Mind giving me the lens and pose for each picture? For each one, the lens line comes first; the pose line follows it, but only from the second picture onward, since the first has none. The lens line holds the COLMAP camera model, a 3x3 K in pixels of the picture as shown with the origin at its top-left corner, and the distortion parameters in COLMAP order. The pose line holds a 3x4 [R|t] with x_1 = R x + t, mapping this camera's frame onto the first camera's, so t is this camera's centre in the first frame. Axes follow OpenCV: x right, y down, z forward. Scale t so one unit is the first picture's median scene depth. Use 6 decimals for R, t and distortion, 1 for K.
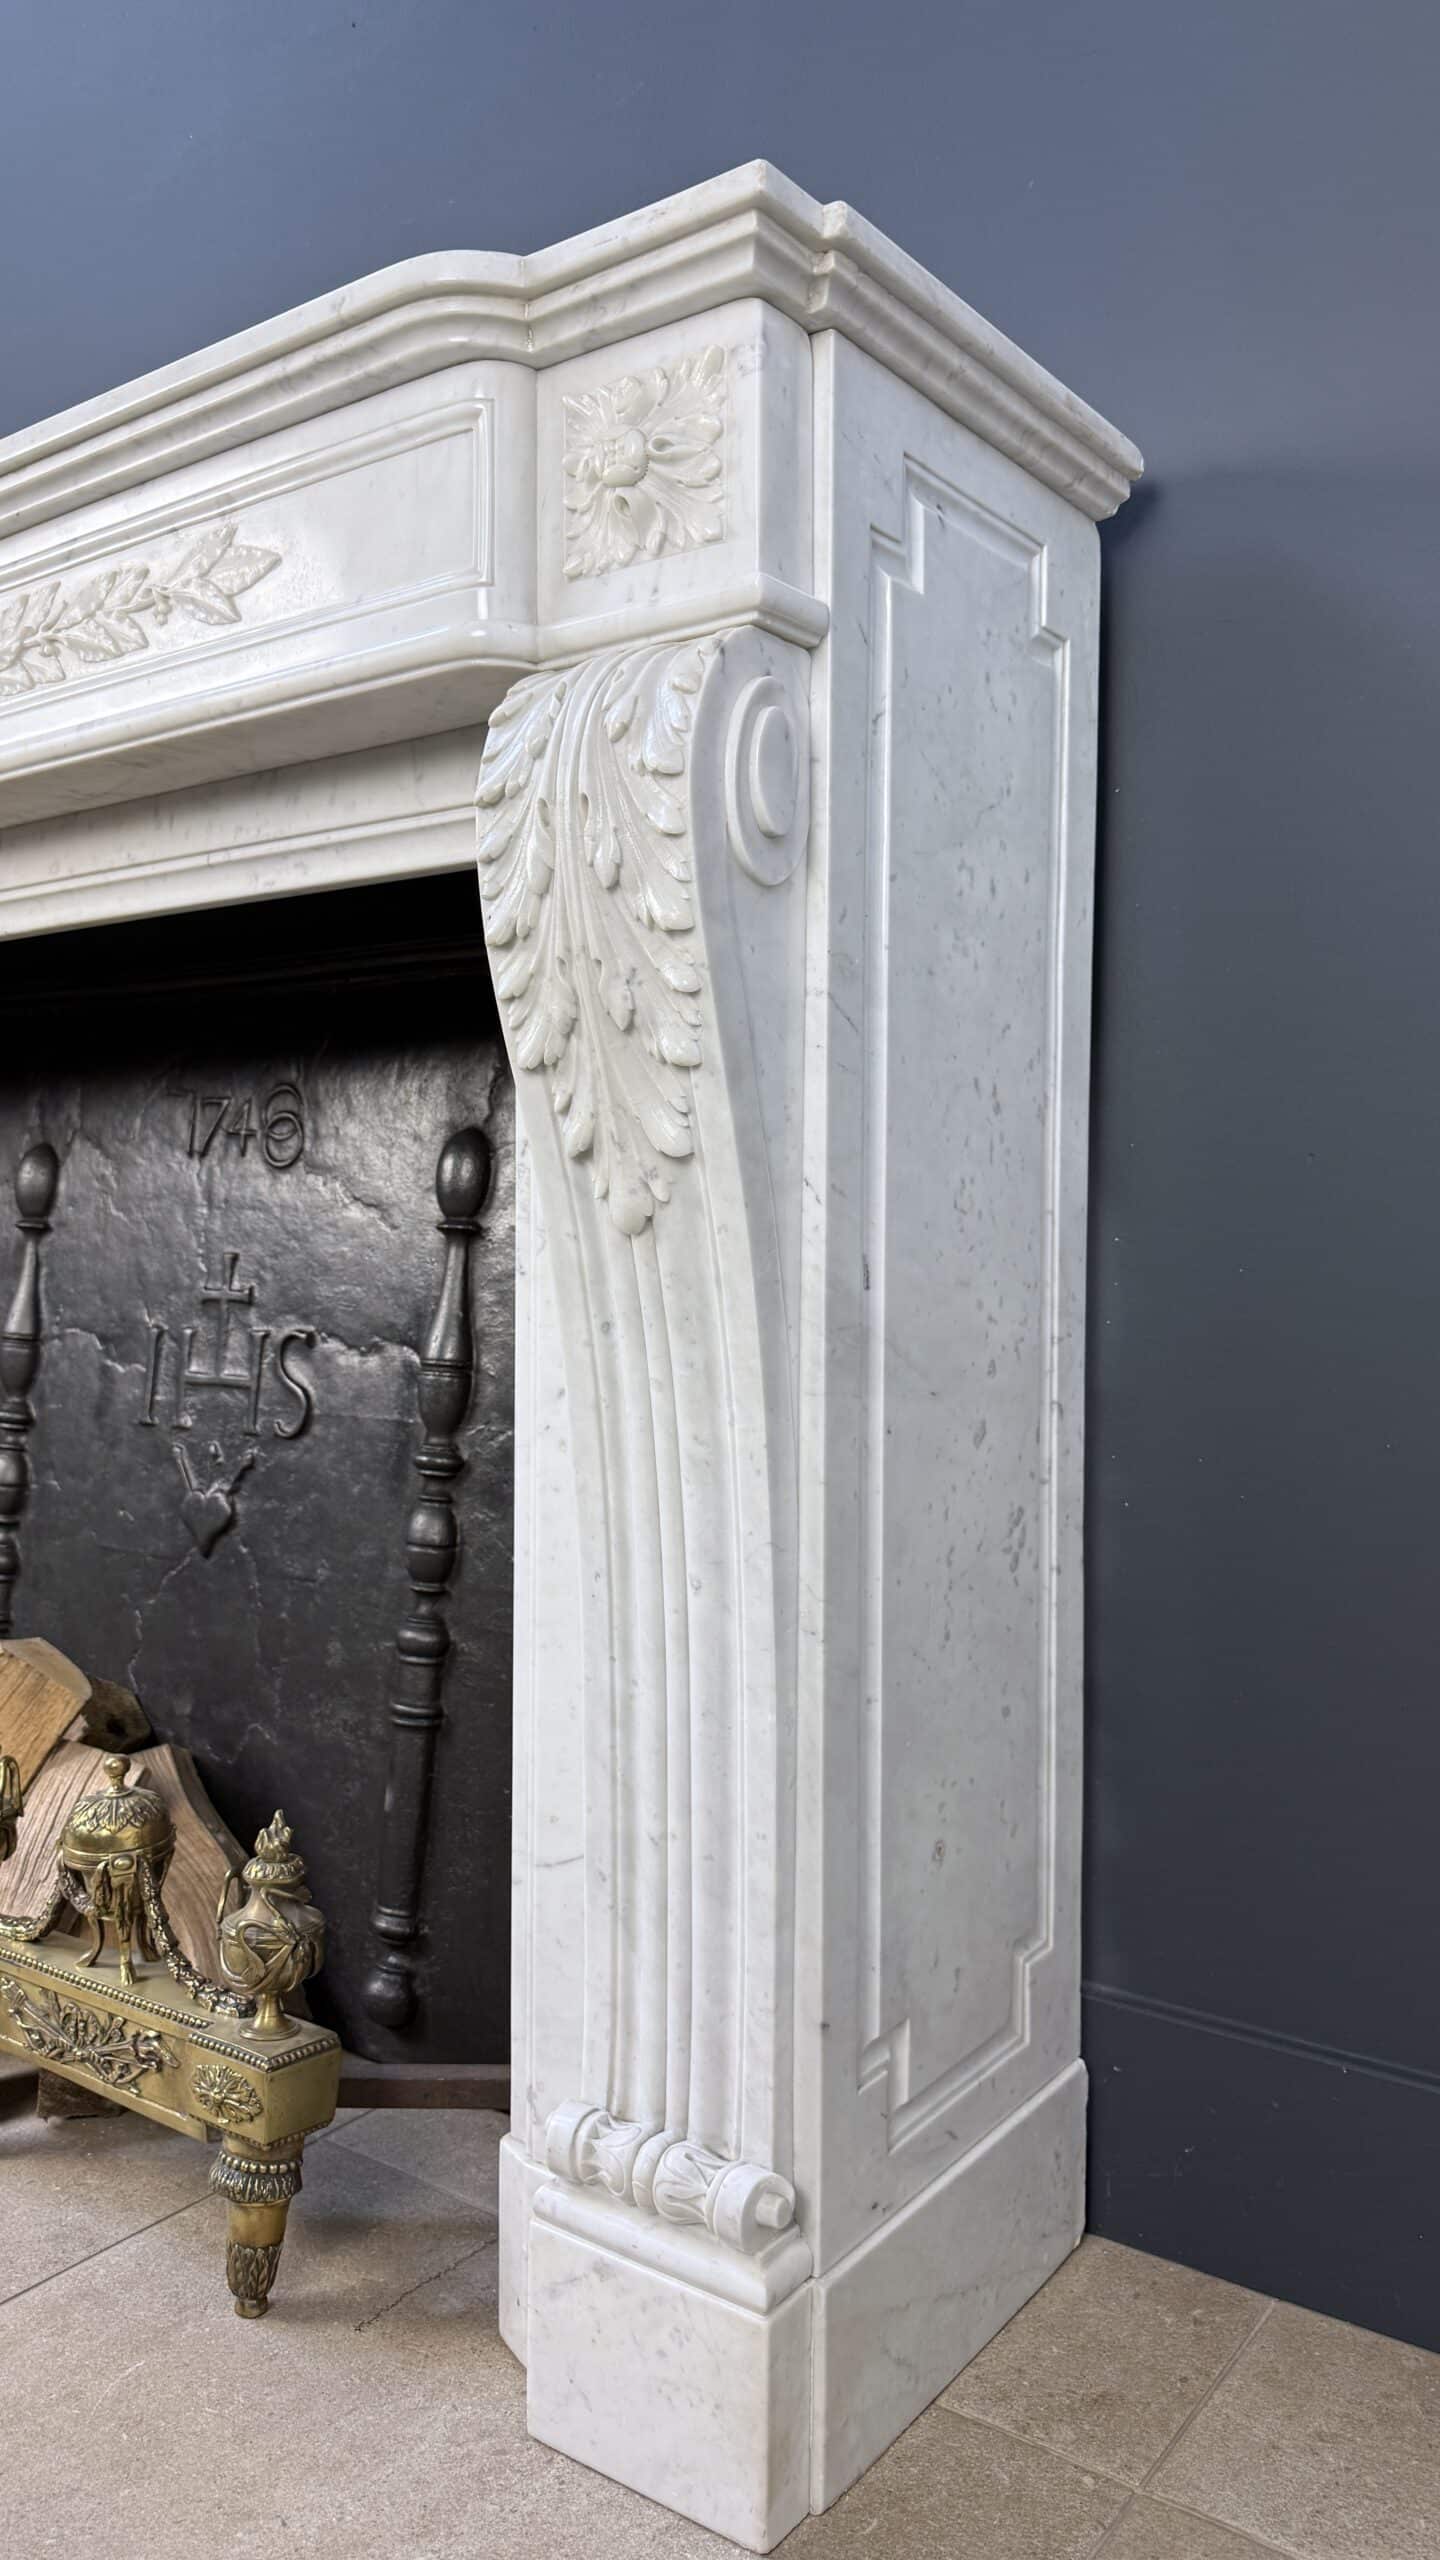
lens RADIAL K [[1784.9, 0, 719.6], [0, 1784.9, 1288.1], [0, 0, 1]] dist [0.151057, -0.310238]
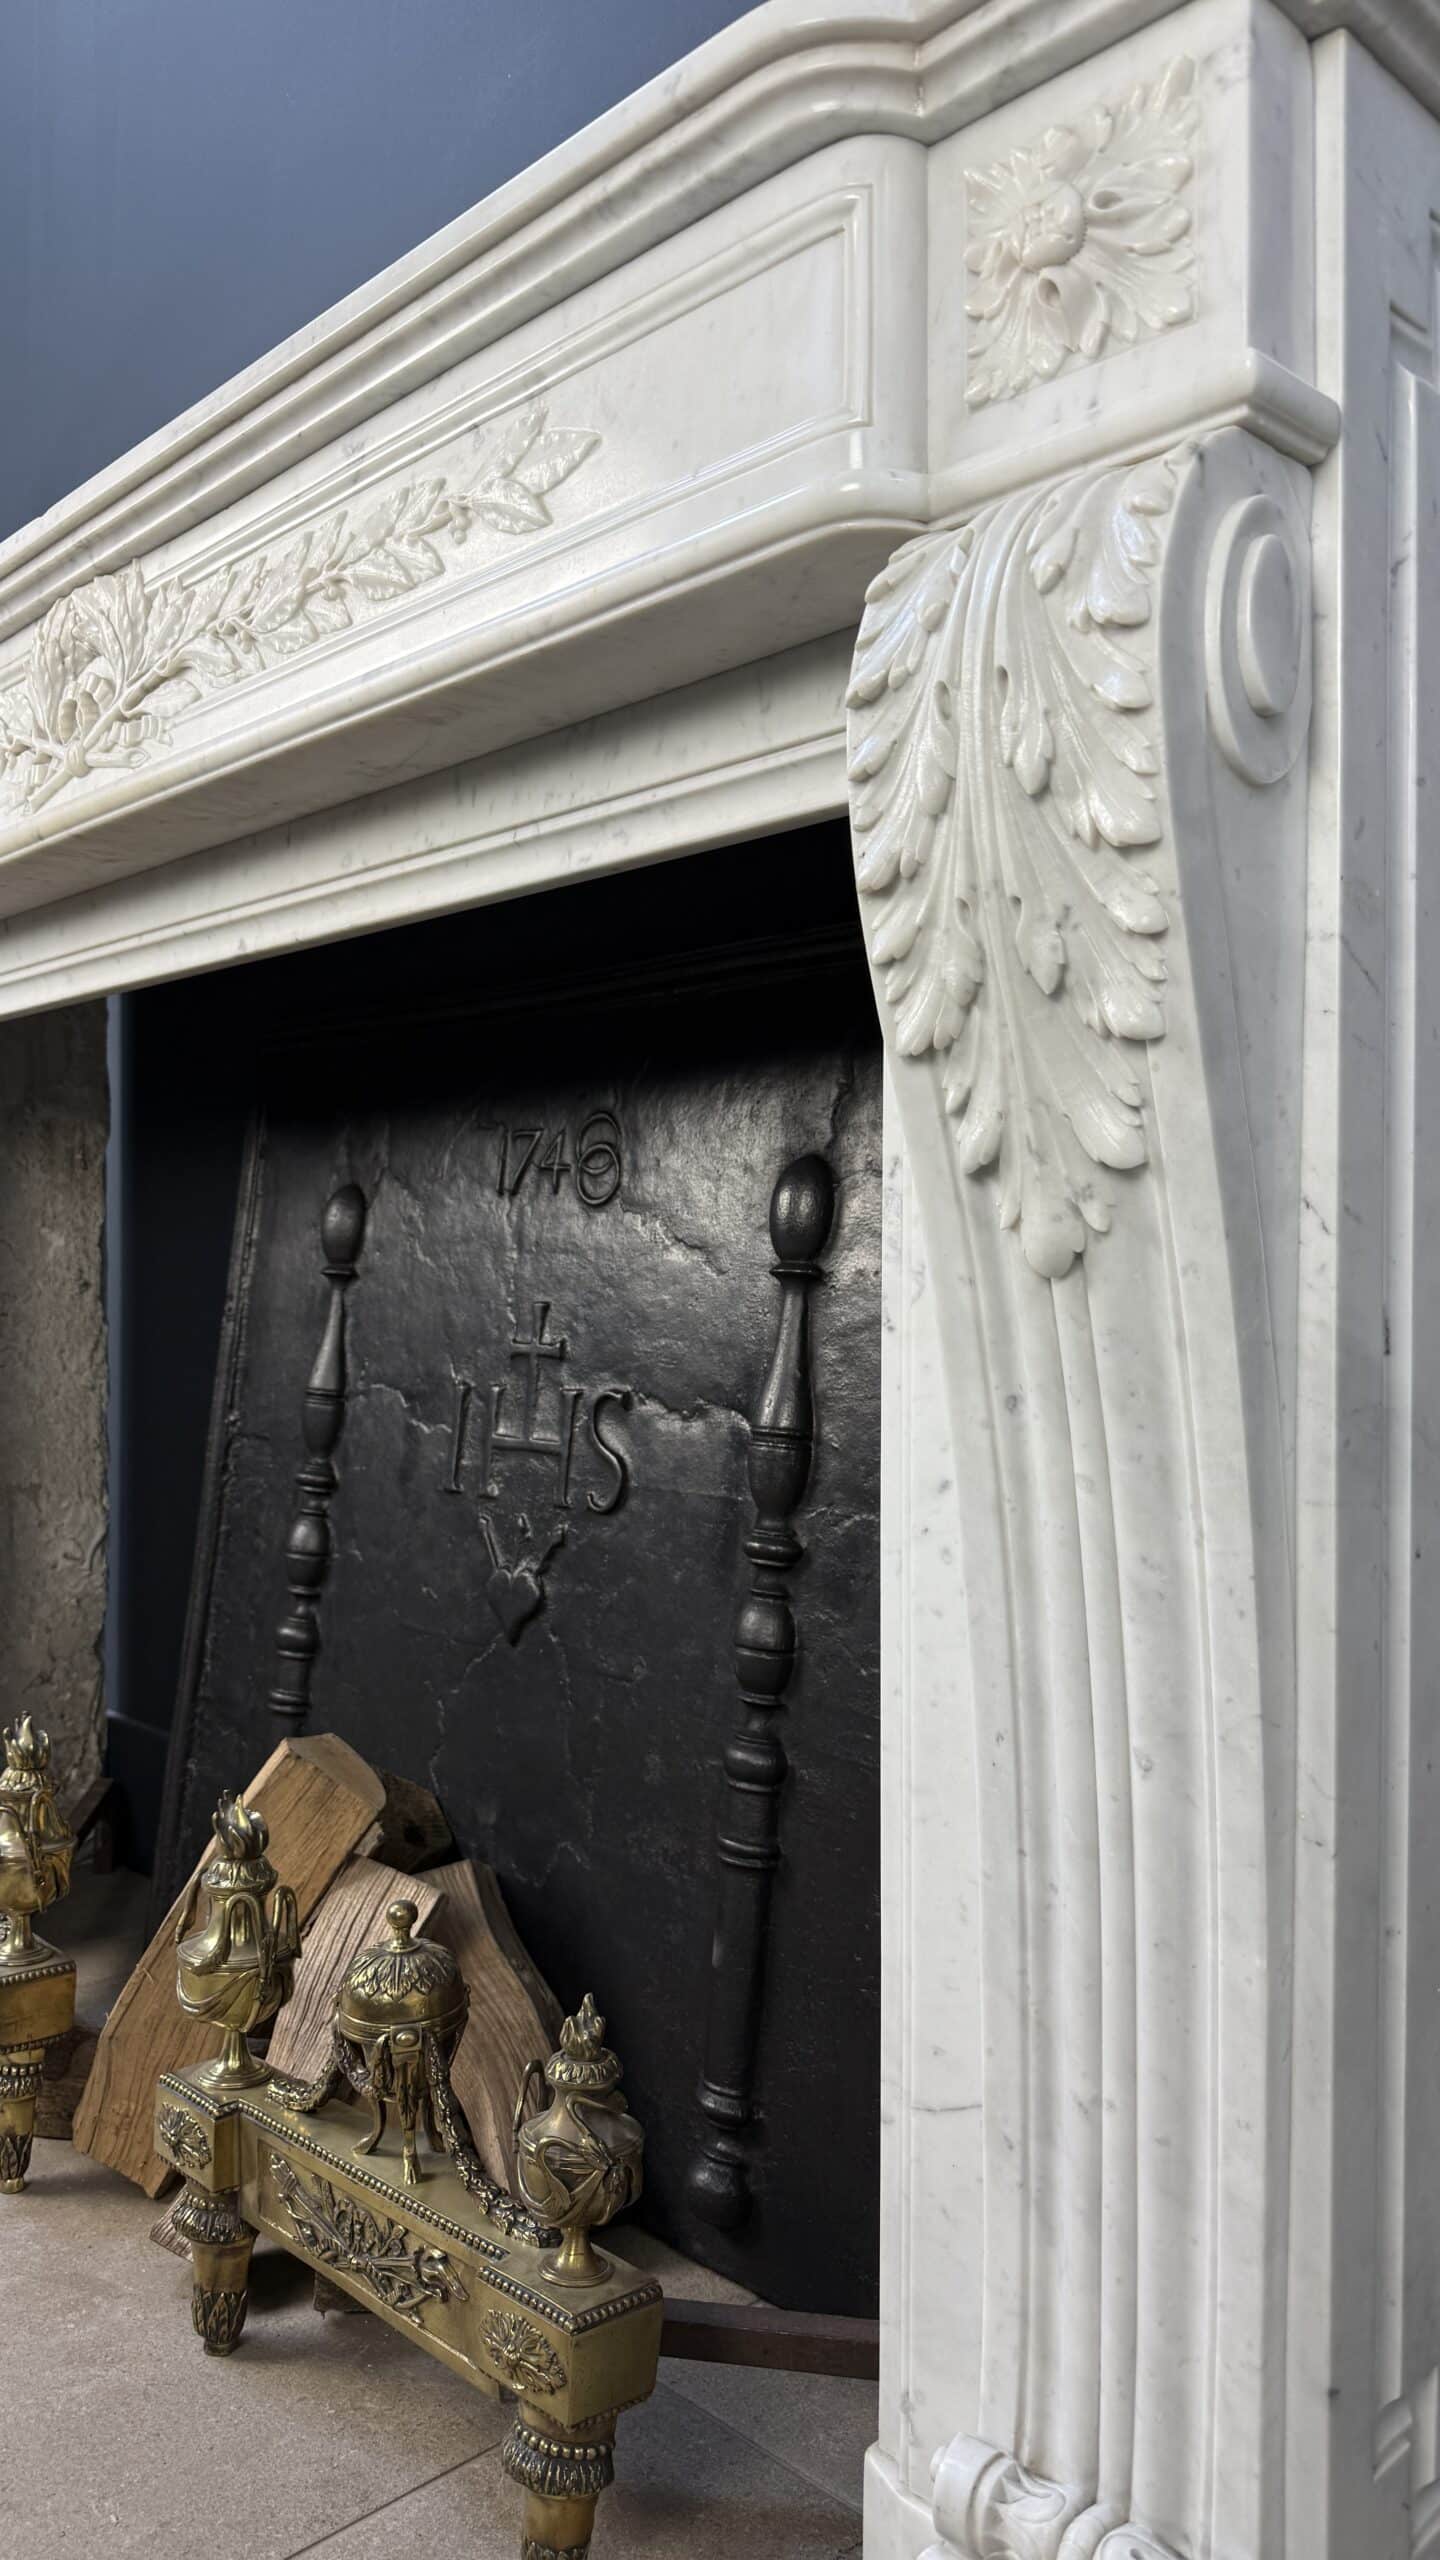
lens RADIAL K [[1784.9, 0, 719.6], [0, 1784.9, 1288.1], [0, 0, 1]] dist [0.151057, -0.310238]
pose [[0.985119, -0.000273, -0.171874, -0.049185], [-0.004375, 0.999635, -0.026668, -0.004743], [0.171818, 0.027023, 0.984758, 0.218353]]
